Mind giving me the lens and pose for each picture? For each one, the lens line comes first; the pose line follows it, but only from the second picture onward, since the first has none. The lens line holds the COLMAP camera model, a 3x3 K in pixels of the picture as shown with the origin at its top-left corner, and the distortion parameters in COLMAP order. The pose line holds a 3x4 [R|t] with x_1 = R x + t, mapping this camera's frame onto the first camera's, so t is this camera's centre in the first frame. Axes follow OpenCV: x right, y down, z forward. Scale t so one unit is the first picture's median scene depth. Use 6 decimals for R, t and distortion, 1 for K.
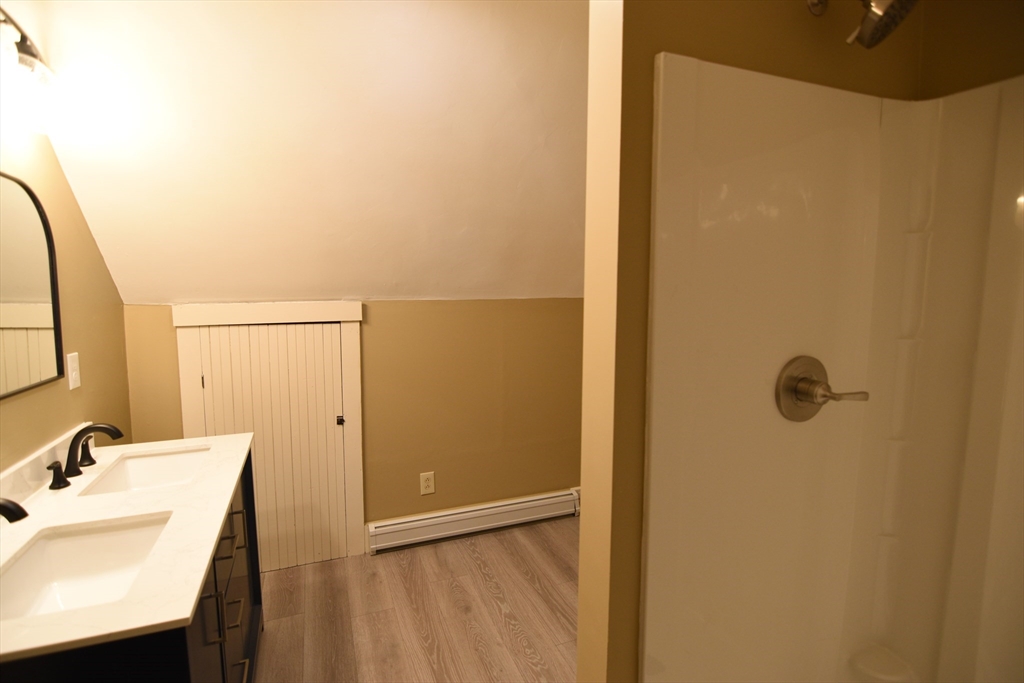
lens RADIAL K [[496.2, 0, 508.9], [0, 496.2, 343.2], [0, 0, 1]] dist [0.001963, 0.000371]
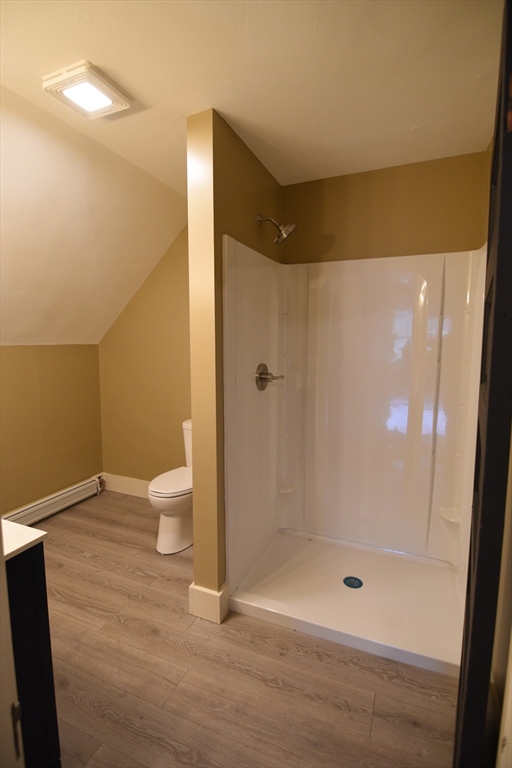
lens RADIAL K [[373.0, 0, 253.6], [0, 373.0, 381.5], [0, 0, 1]] dist [-0.000712, -0.010366]
pose [[0.705319, -0.078393, 0.704542, -0.416201], [0.078567, 0.996388, 0.032213, 0.028964], [-0.704523, 0.032633, 0.708930, -0.149361]]
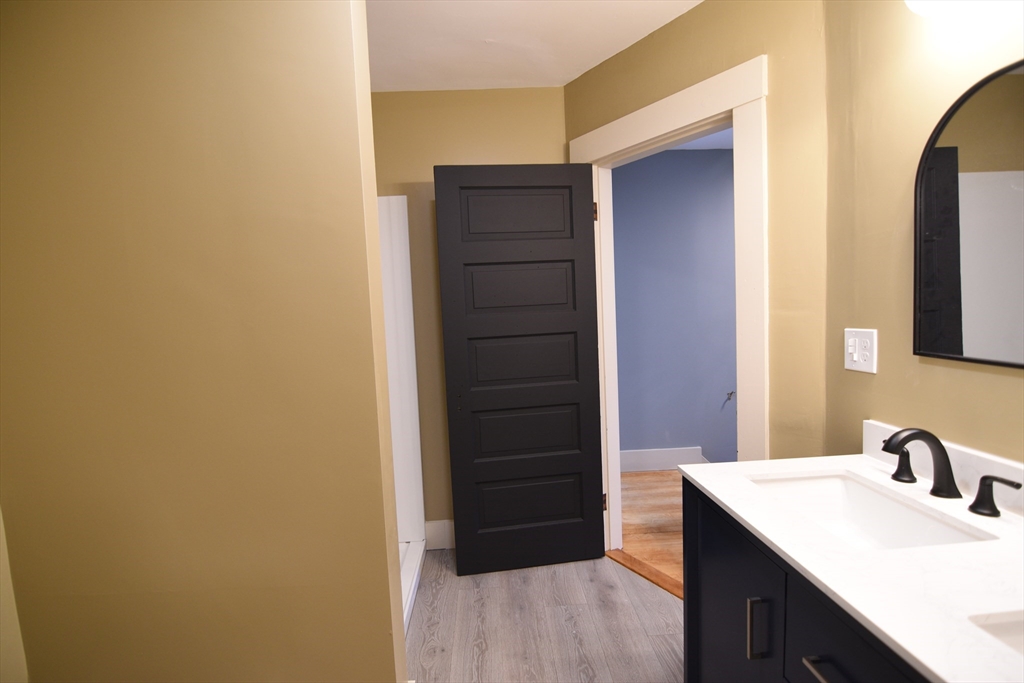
lens RADIAL K [[497.4, 0, 509.0], [0, 497.4, 343.8], [0, 0, 1]] dist [-0.000712, -0.010366]
pose [[-0.942905, 0.009710, 0.332919, -0.282018], [0.072503, 0.981588, 0.176718, -0.059985], [-0.325073, 0.190766, -0.926248, 1.074790]]
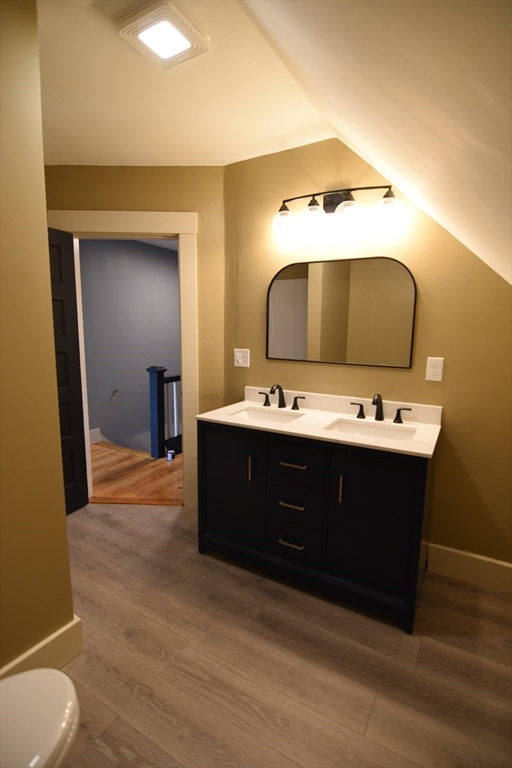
lens RADIAL K [[373.0, 0, 253.6], [0, 373.0, 381.5], [0, 0, 1]] dist [-0.000712, -0.010366]
pose [[-0.793993, 0.076582, -0.603084, 0.203362], [-0.077651, 0.971132, 0.225550, -0.100645], [0.602947, 0.225915, -0.765125, 1.268326]]
